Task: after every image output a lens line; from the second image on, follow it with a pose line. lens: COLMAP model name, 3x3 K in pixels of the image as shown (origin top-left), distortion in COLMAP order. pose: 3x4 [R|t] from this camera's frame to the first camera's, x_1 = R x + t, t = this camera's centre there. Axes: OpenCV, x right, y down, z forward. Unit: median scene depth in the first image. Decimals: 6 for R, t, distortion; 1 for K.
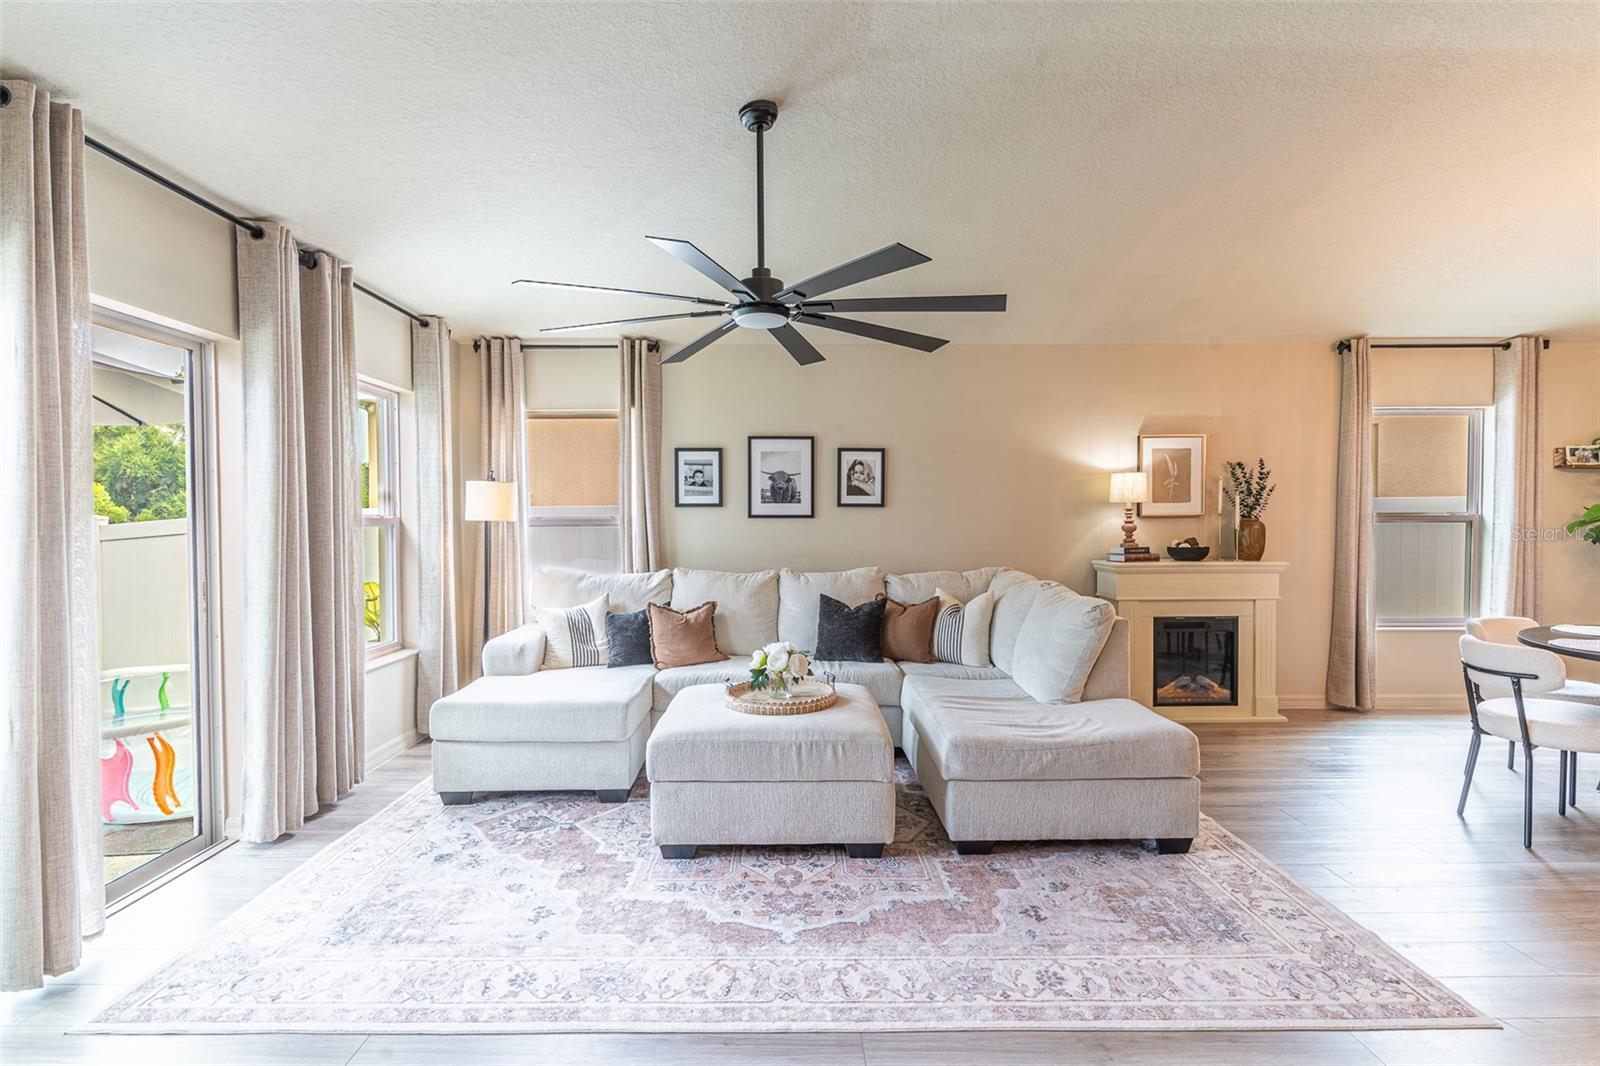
lens RADIAL K [[776.2, 0, 789.4], [0, 776.2, 534.4], [0, 0, 1]] dist [-0.009083, 0.000221]
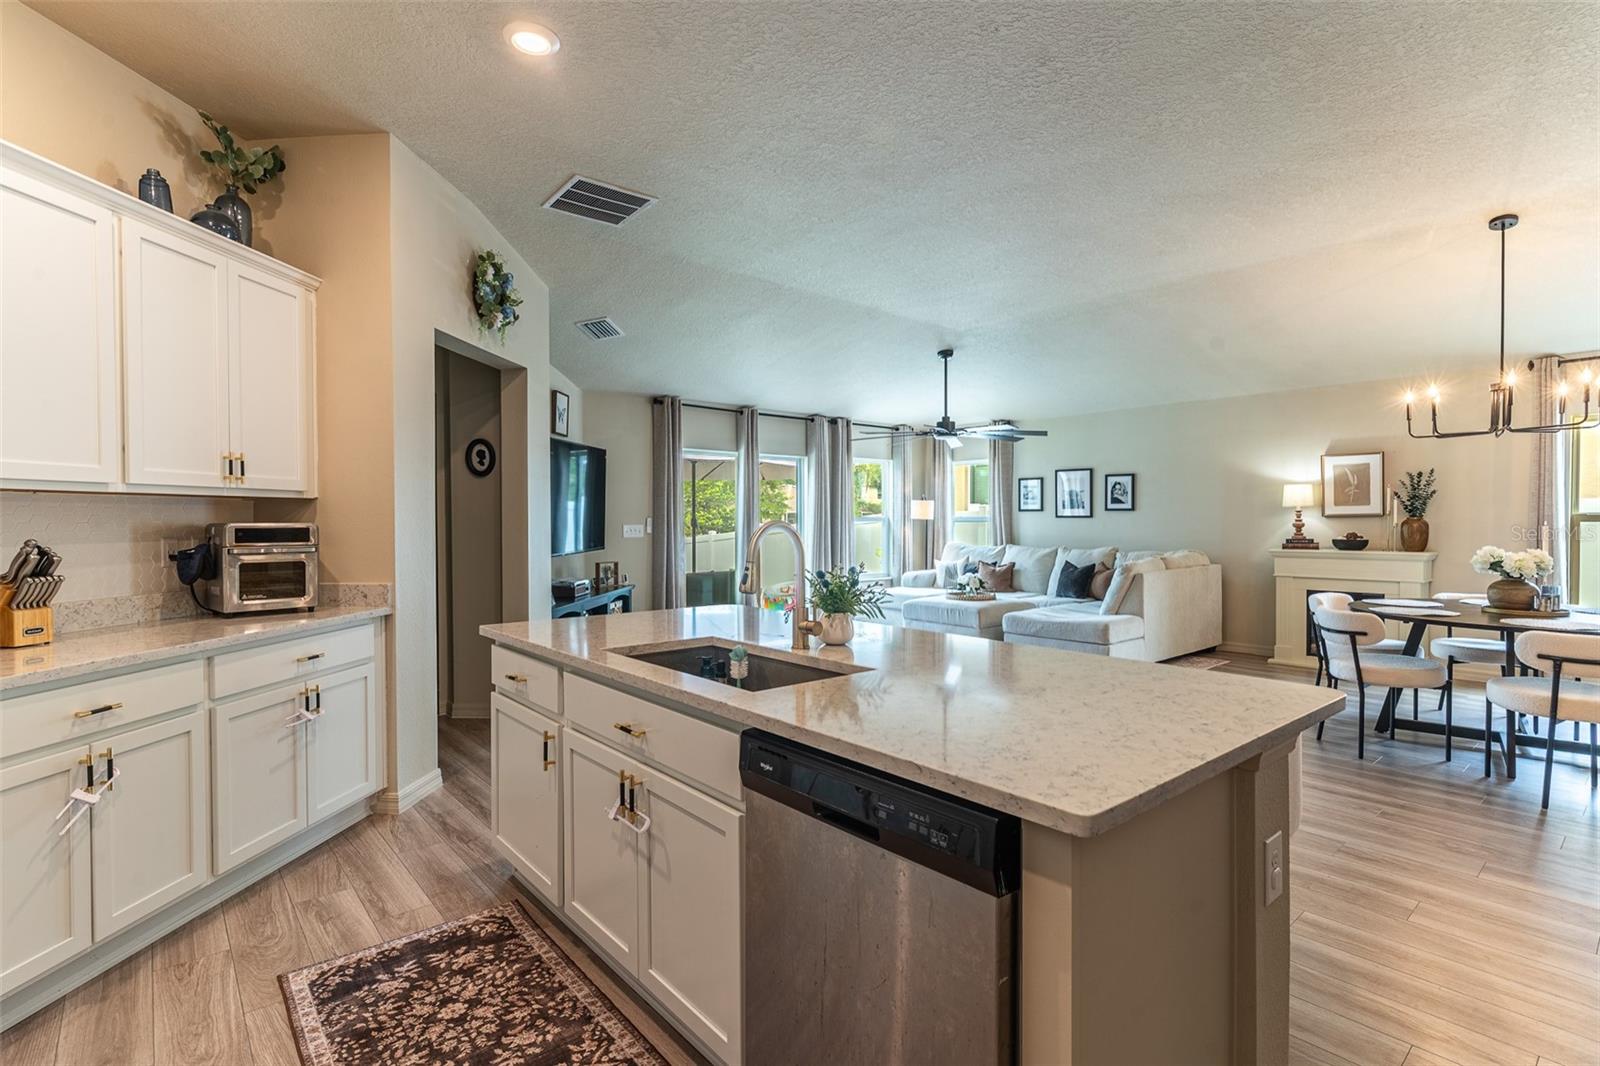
lens RADIAL K [[767.1, 0, 790.8], [0, 767.1, 536.4], [0, 0, 1]] dist [0.002428, -0.001335]
pose [[0.648221, 0.018251, -0.761234, 0.884316], [-0.013733, 0.999830, 0.012277, 0.007776], [0.761329, 0.002495, 0.648361, -0.562095]]
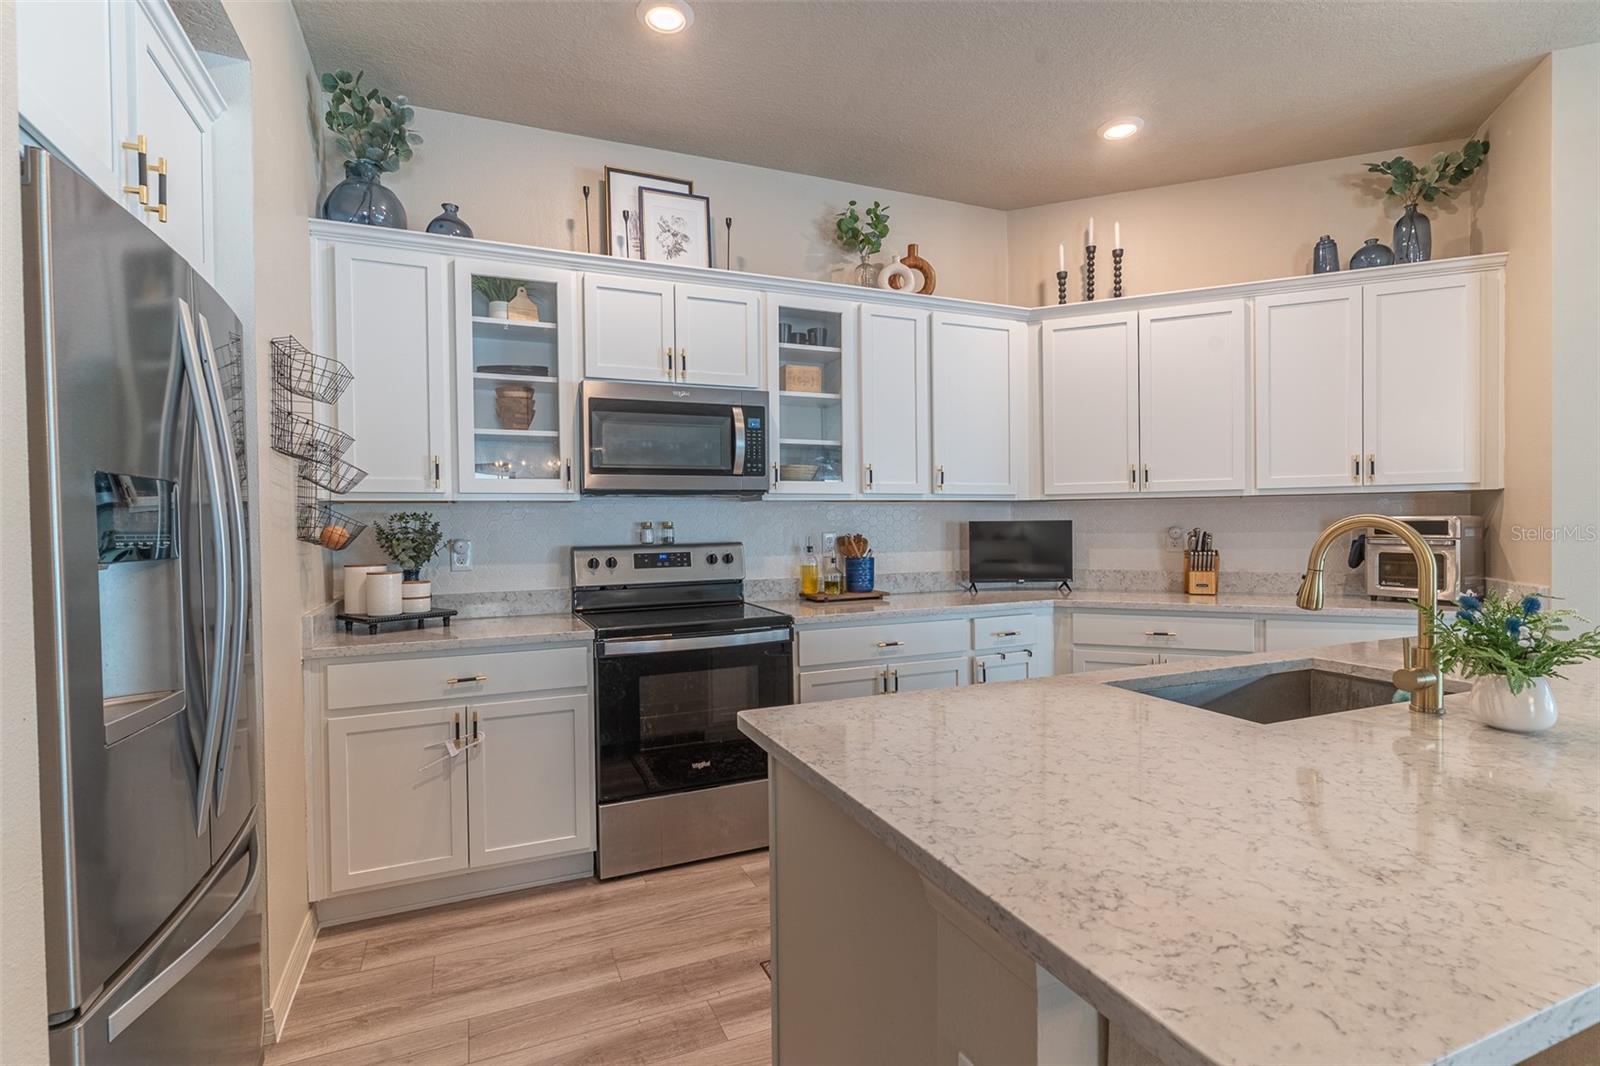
lens RADIAL K [[767.1, 0, 792.8], [0, 767.1, 533.7], [0, 0, 1]] dist [0.002428, -0.001335]
pose [[-0.918353, 0.020064, -0.395253, 0.884485], [0.007009, 0.999382, 0.034446, -0.000798], [0.395700, 0.028864, -0.917926, -0.089364]]
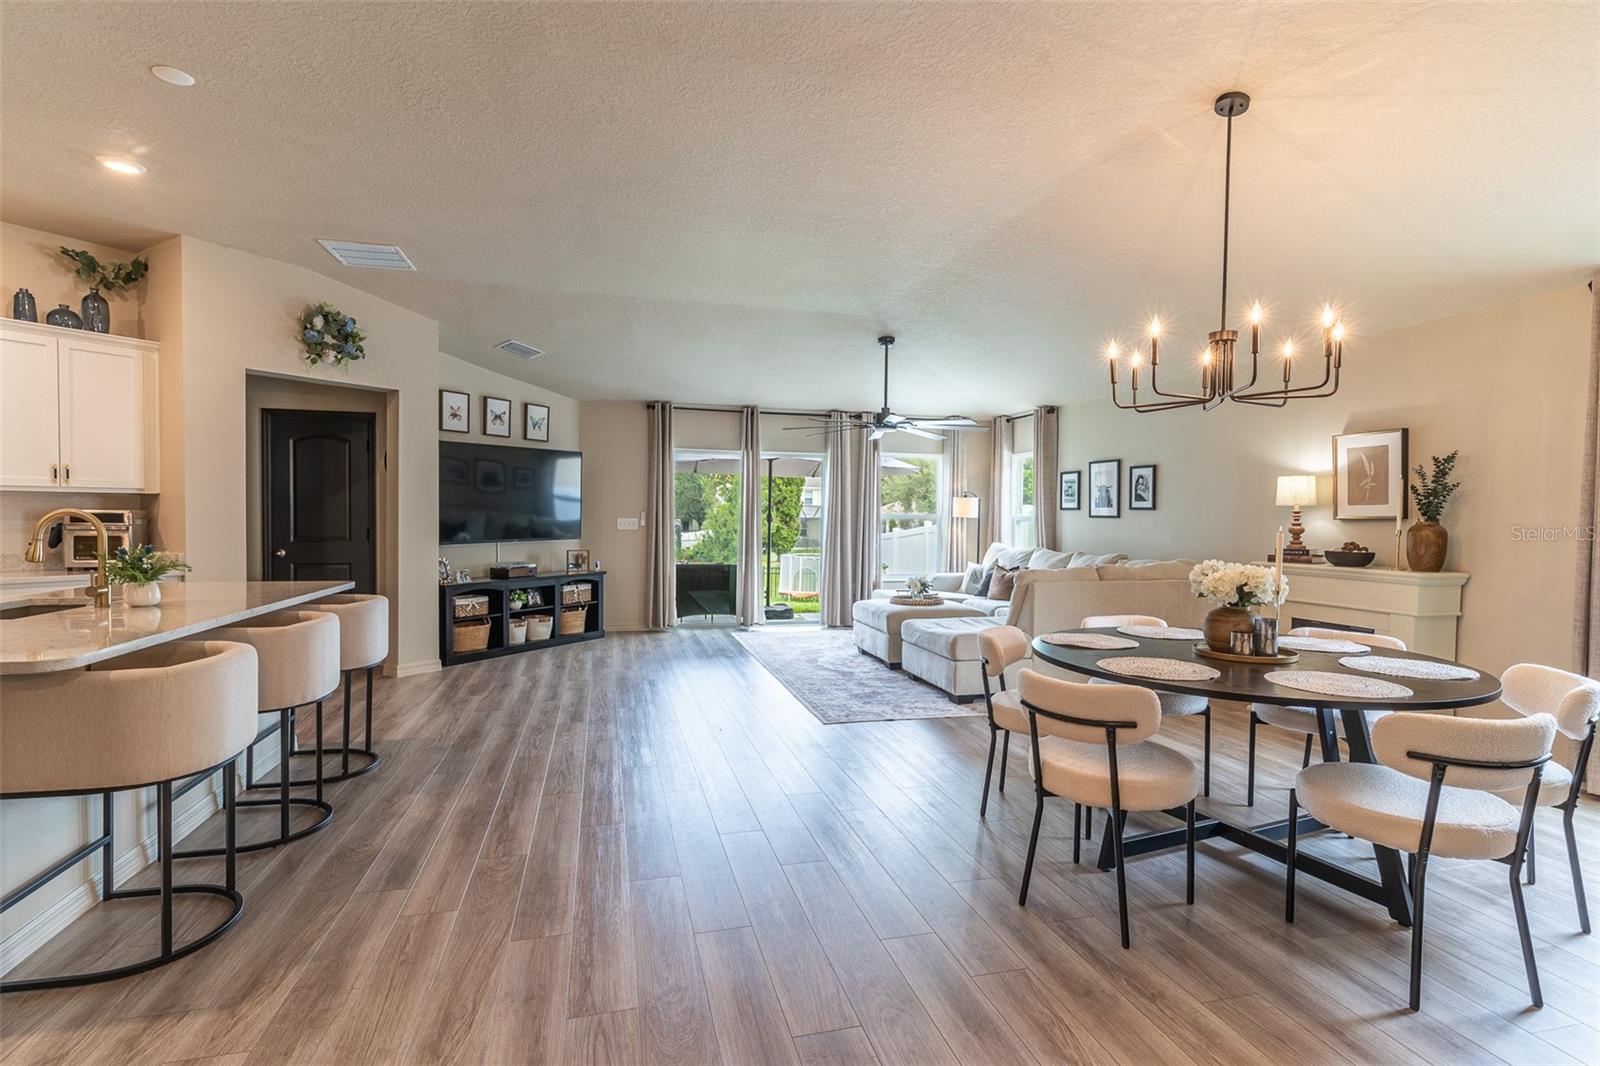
lens RADIAL K [[767.1, 0, 792.4], [0, 767.1, 536.2], [0, 0, 1]] dist [0.002428, -0.001335]
pose [[0.241035, 0.031704, -0.969998, 1.249986], [-0.029775, 0.999237, 0.025261, -0.006320], [0.970059, 0.022793, 0.241796, 0.111380]]
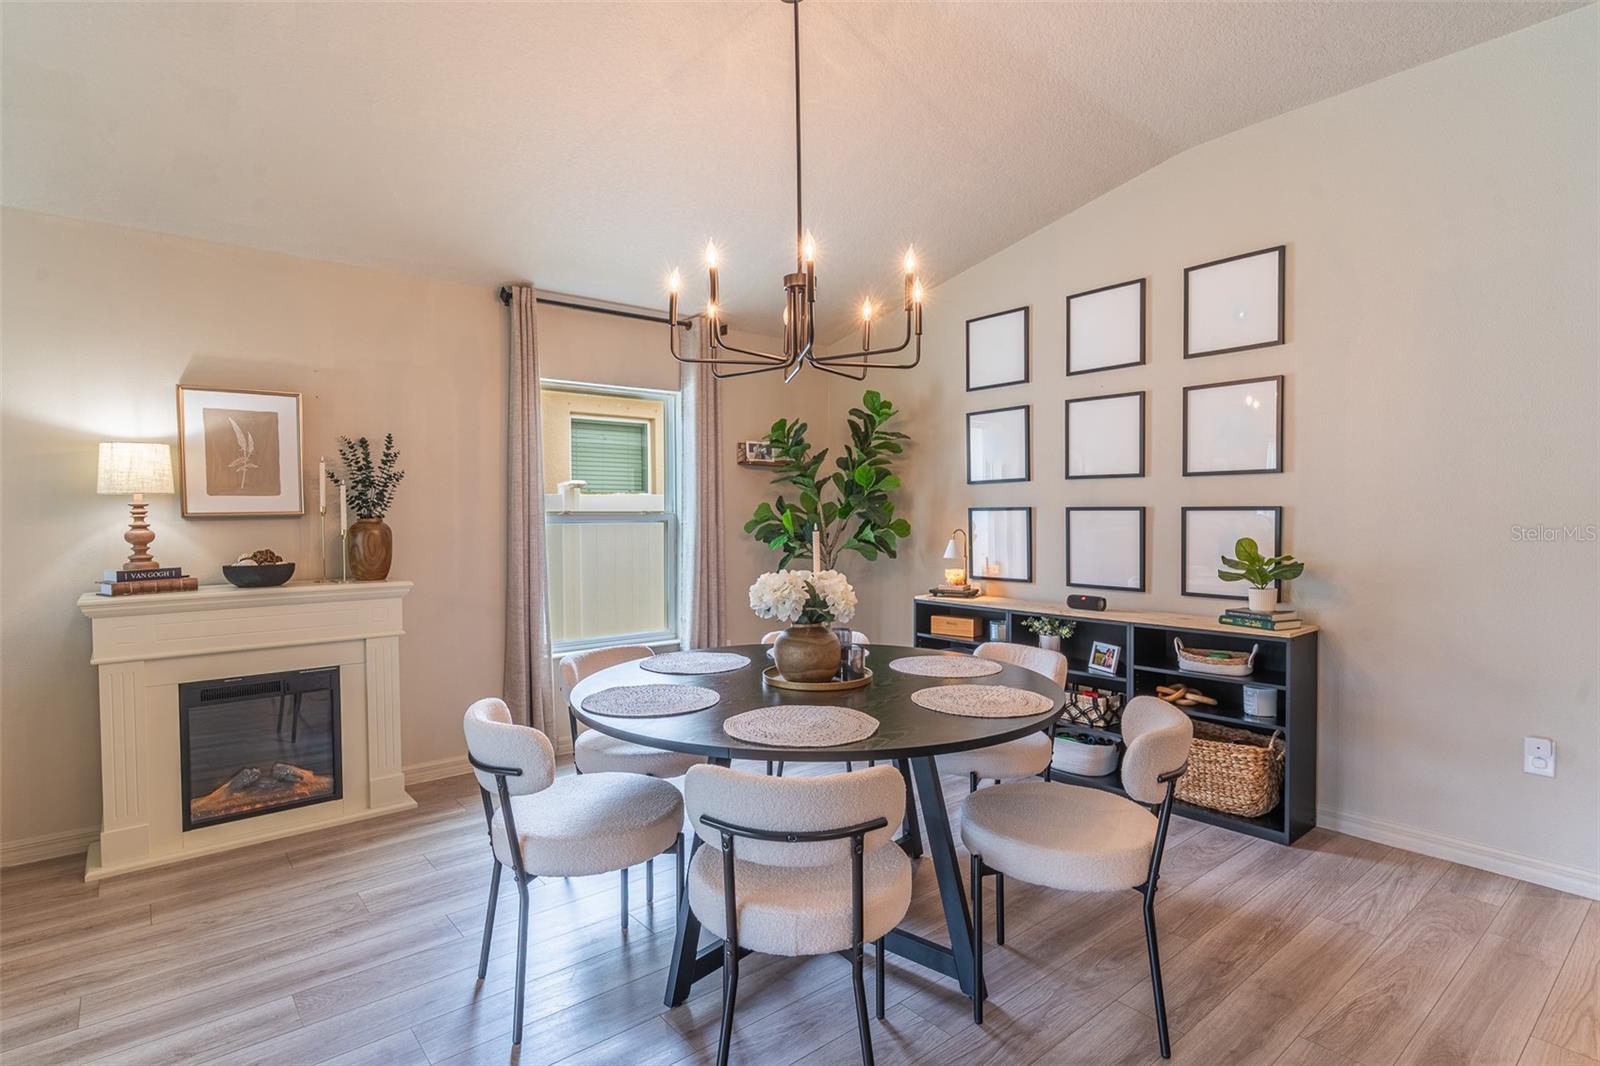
lens RADIAL K [[801.9, 0, 794.1], [0, 801.9, 532.3], [0, 0, 1]] dist [0.000928, -0.000733]
pose [[0.769390, -0.015311, 0.638595, 0.428979], [0.016177, 0.999859, 0.004482, -0.006281], [-0.638574, 0.006882, 0.769530, 0.206292]]
